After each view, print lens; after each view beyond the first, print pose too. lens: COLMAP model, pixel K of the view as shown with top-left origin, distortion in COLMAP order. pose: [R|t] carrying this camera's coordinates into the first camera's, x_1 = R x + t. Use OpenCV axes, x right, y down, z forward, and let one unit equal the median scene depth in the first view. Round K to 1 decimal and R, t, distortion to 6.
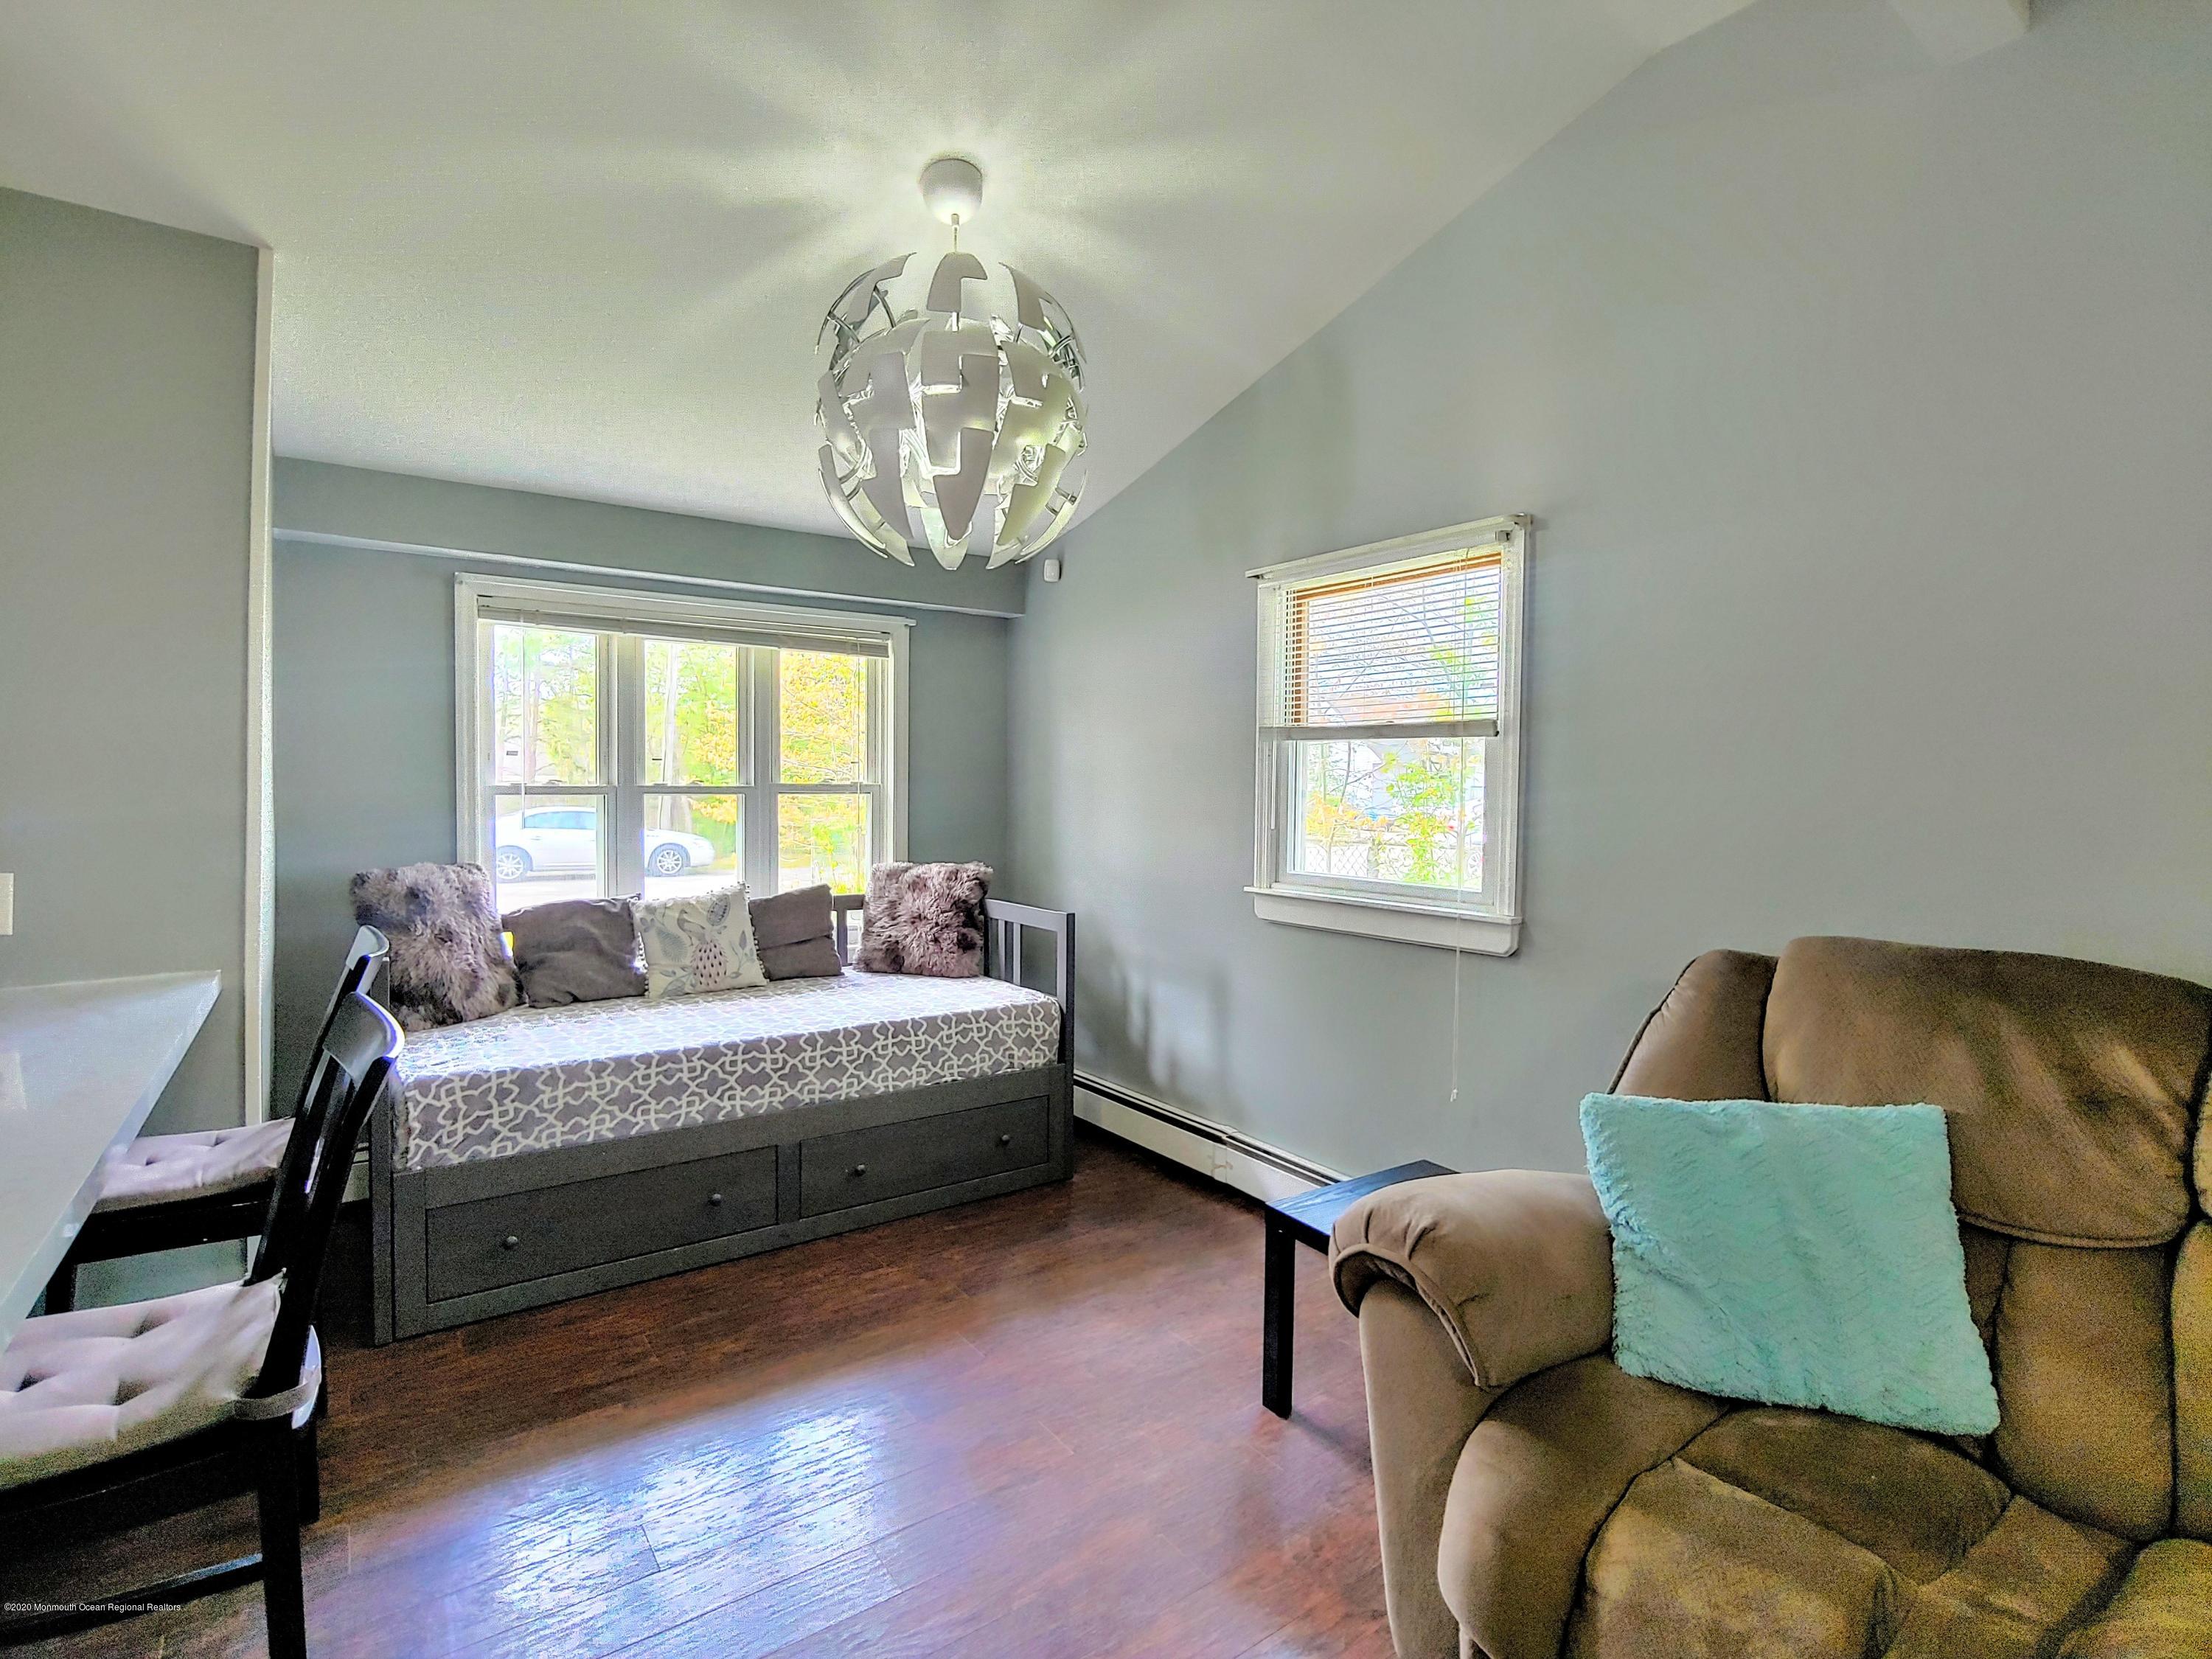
lens RADIAL K [[1055.7, 0, 1109.6], [0, 1055.7, 812.6], [0, 0, 1]] dist [-0.019169, -0.000444]
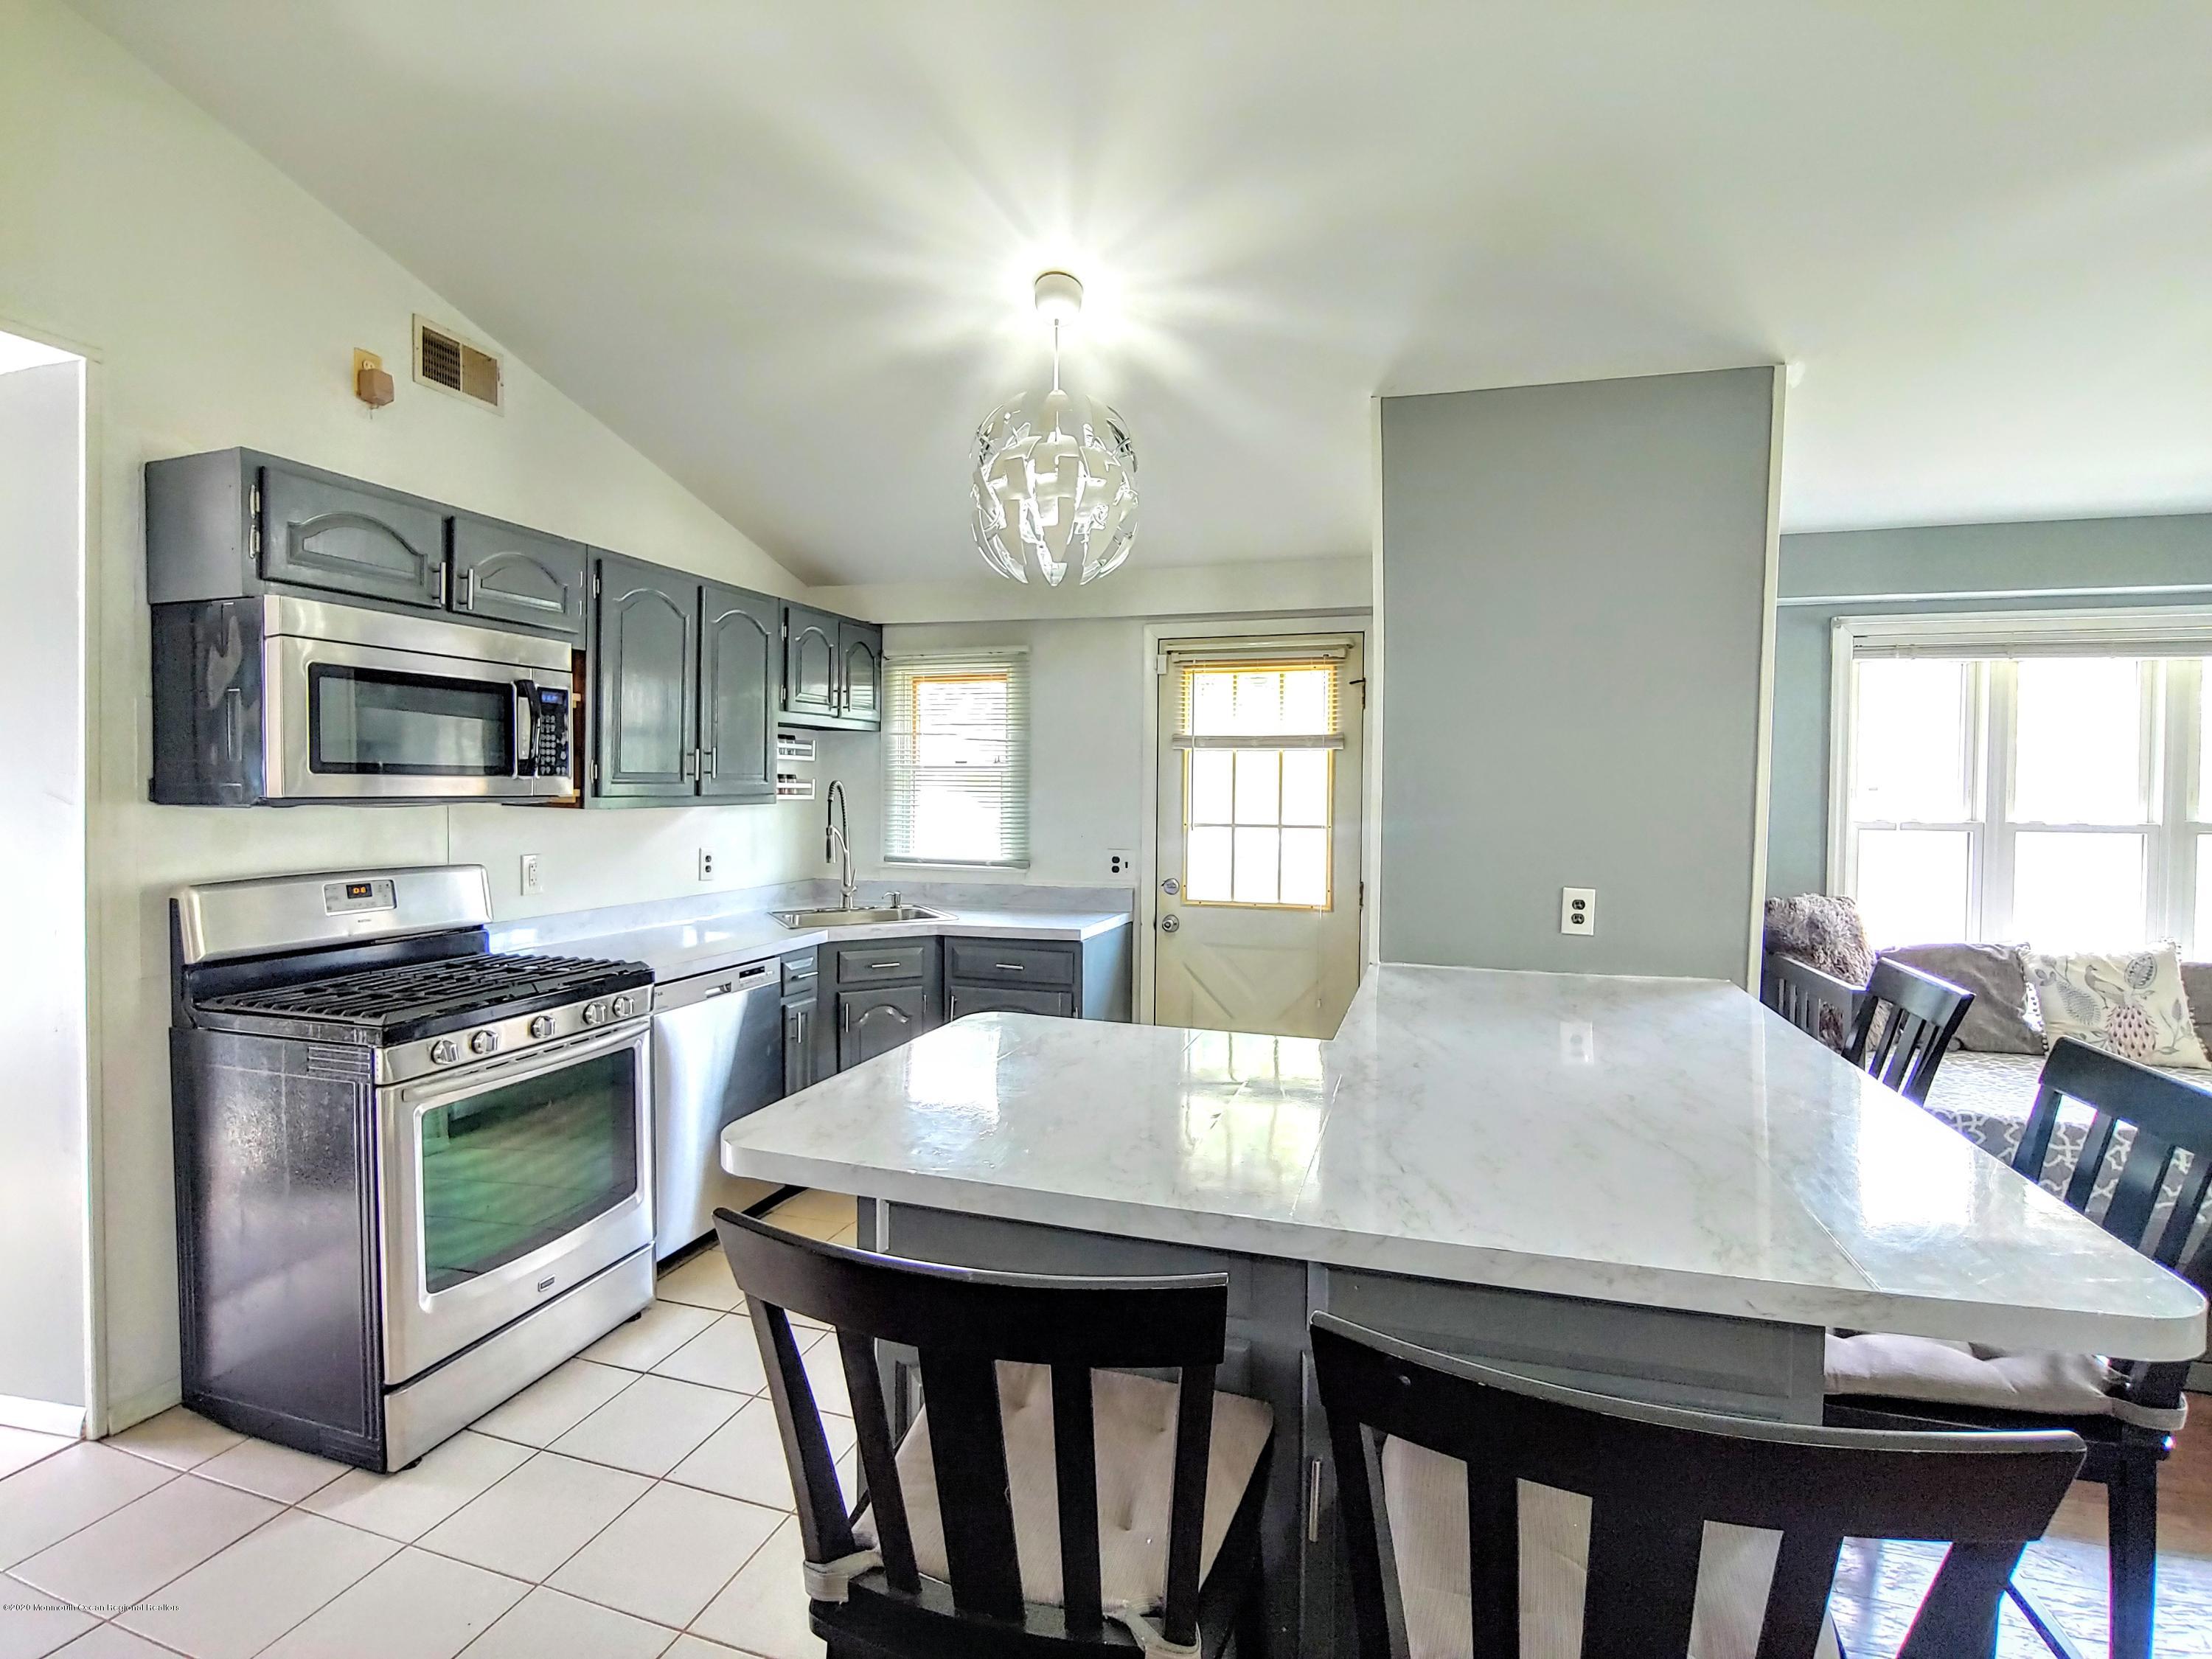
lens RADIAL K [[1055.7, 0, 1116.1], [0, 1055.7, 814.2], [0, 0, 1]] dist [-0.019169, -0.000444]
pose [[0.590859, 0.015648, -0.806623, -0.209564], [-0.027520, 0.999621, -0.000766, -0.012925], [0.806305, 0.022651, 0.591066, -0.195371]]
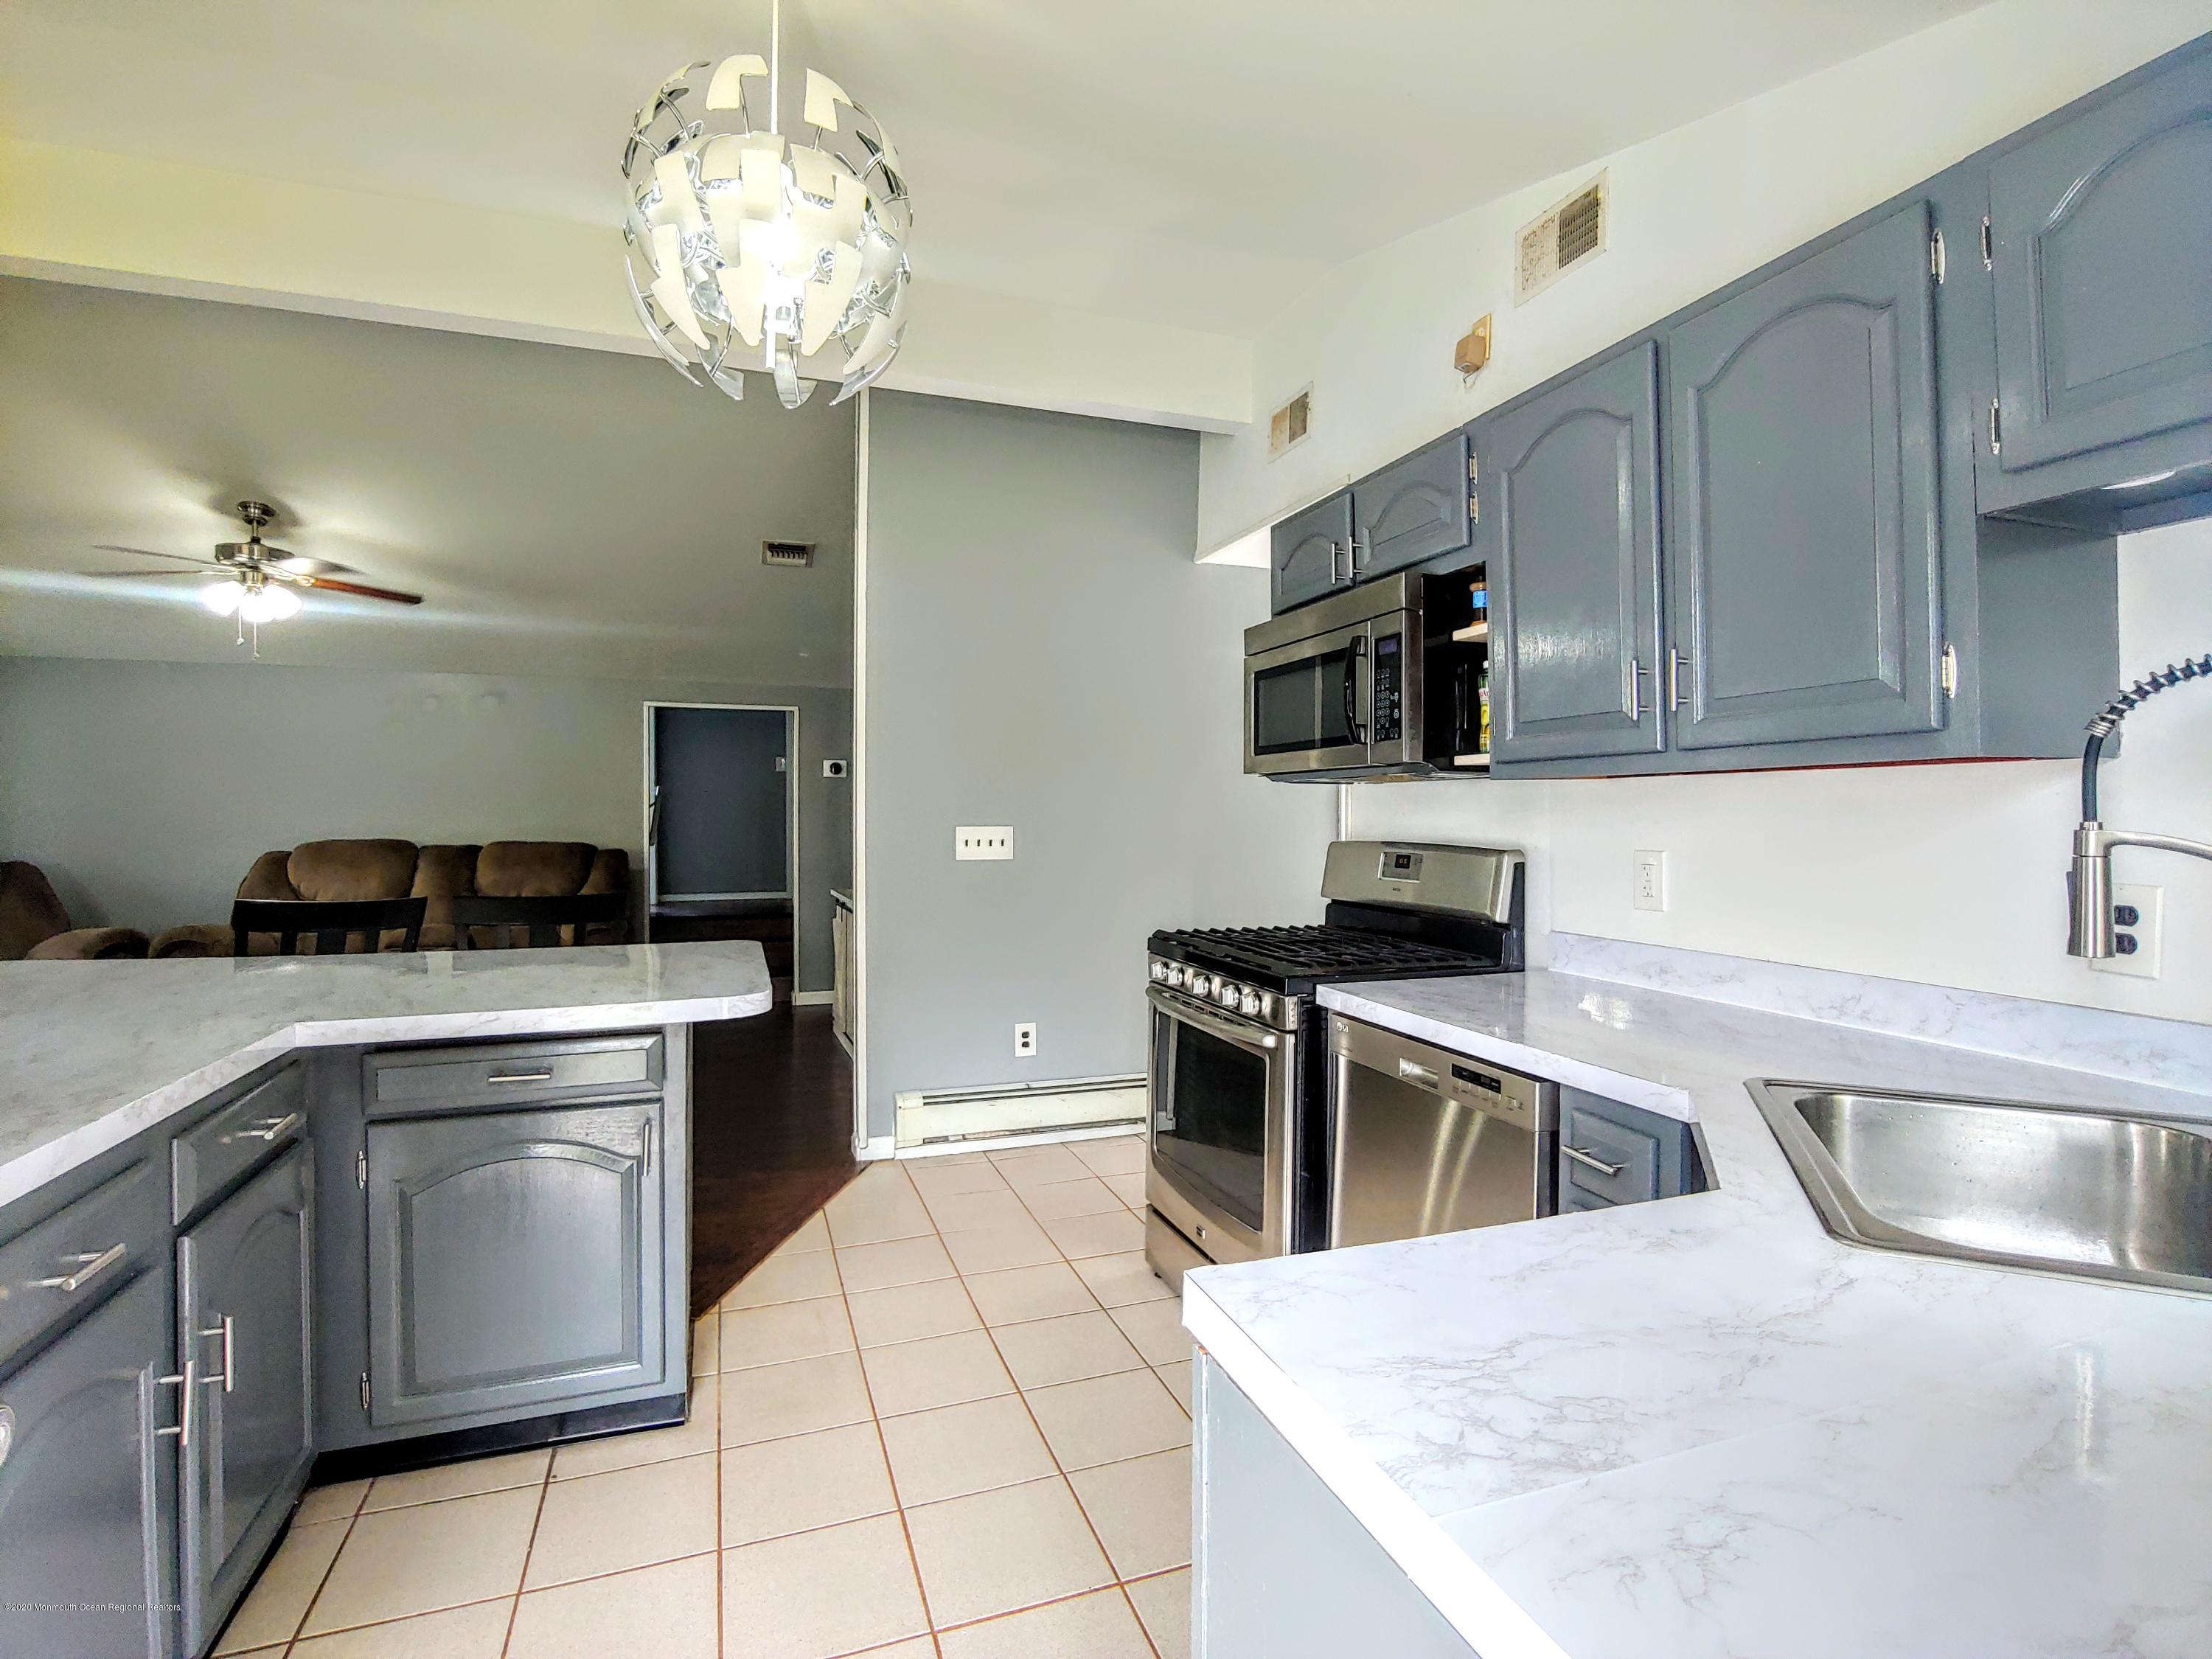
lens RADIAL K [[1055.7, 0, 1114.8], [0, 1055.7, 810.8], [0, 0, 1]] dist [-0.019169, -0.000444]
pose [[-0.960541, -0.010092, 0.277957, -1.185211], [-0.002455, 0.999610, 0.027810, -0.003776], [-0.278129, 0.026031, -0.960191, 0.673966]]
